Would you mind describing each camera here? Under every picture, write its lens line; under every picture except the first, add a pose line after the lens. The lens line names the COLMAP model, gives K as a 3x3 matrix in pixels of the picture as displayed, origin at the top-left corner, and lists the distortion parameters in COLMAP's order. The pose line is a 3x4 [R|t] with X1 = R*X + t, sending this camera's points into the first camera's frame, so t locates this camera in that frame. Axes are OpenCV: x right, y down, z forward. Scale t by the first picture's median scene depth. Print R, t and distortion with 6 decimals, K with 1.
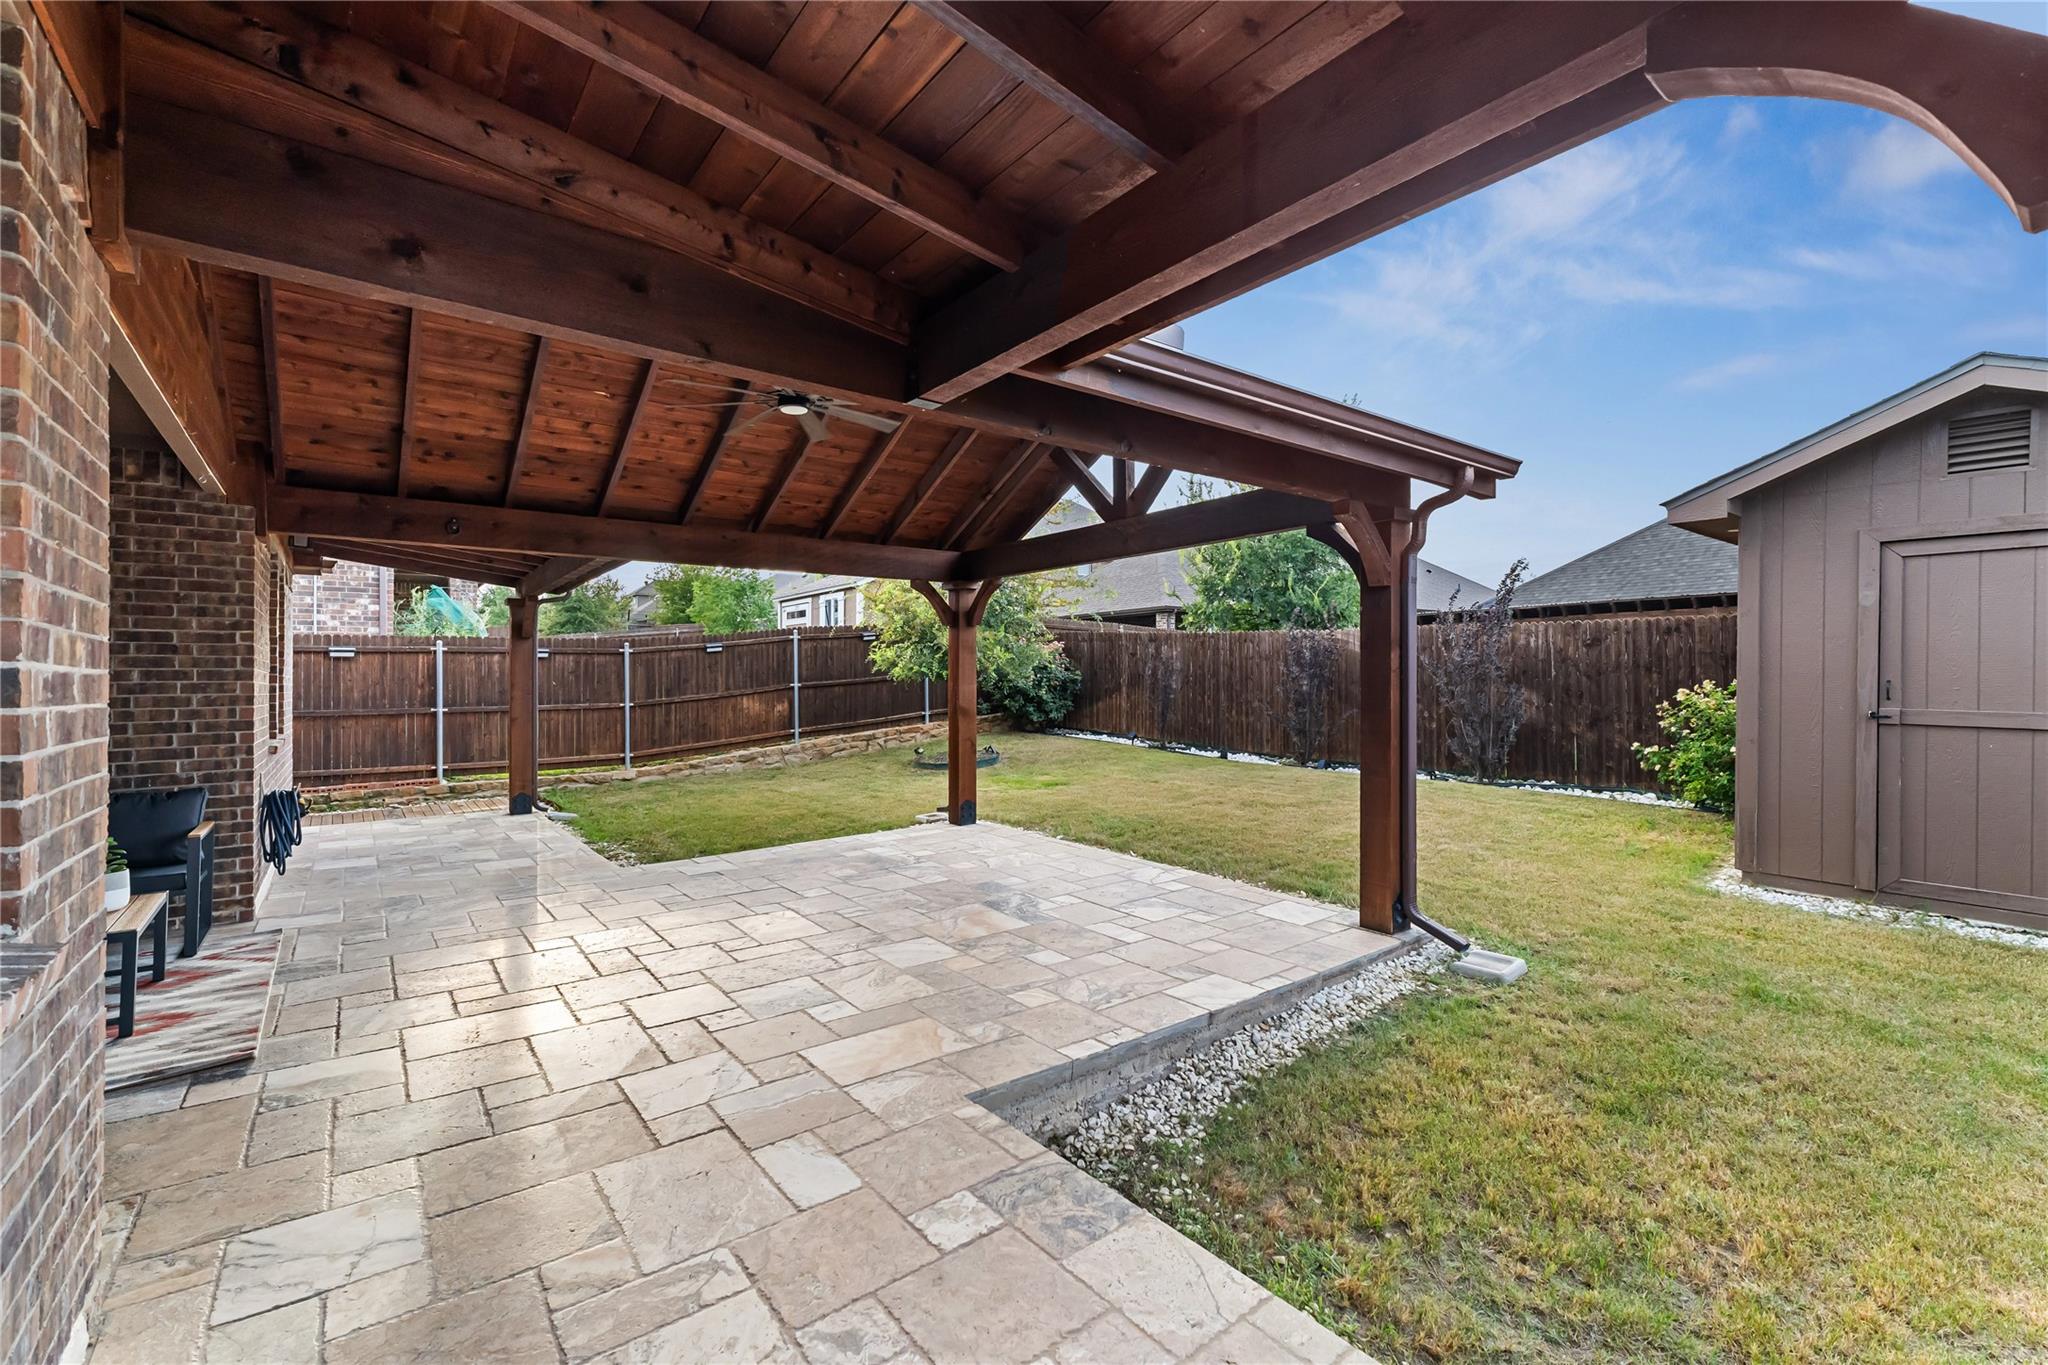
lens RADIAL K [[886.1, 0, 1064.8], [0, 886.1, 679.7], [0, 0, 1]] dist [0.006453, 0.000781]
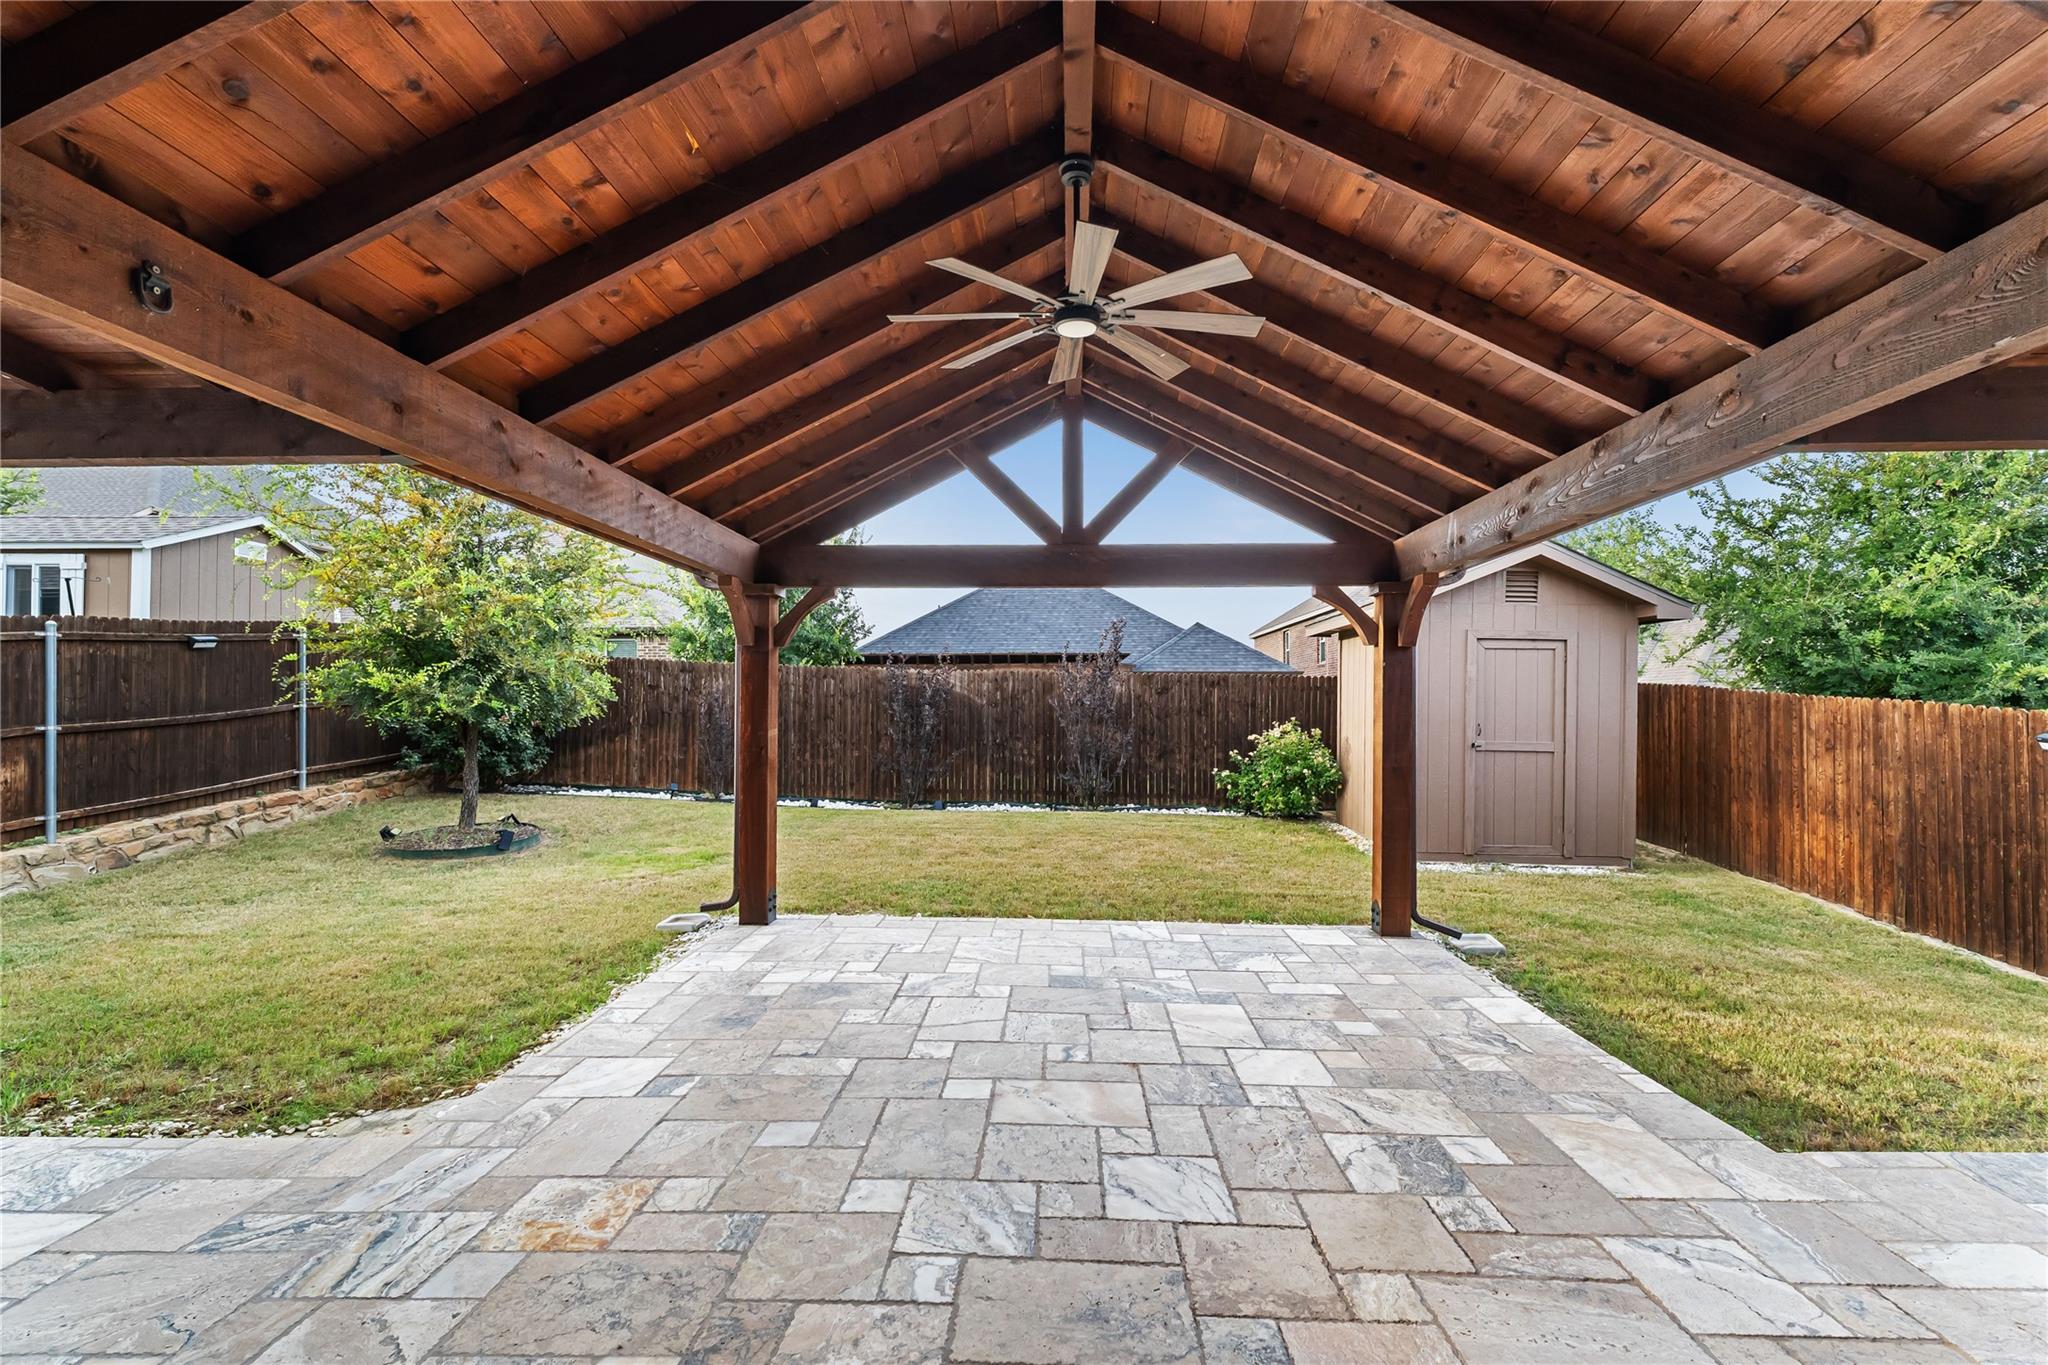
lens RADIAL K [[886.1, 0, 1019.8], [0, 886.1, 698.8], [0, 0, 1]] dist [0.006453, 0.000781]
pose [[0.641429, 0.018034, 0.766971, -0.508862], [-0.004324, 0.999793, -0.019892, -0.004886], [-0.767170, 0.009443, 0.641374, 0.357935]]
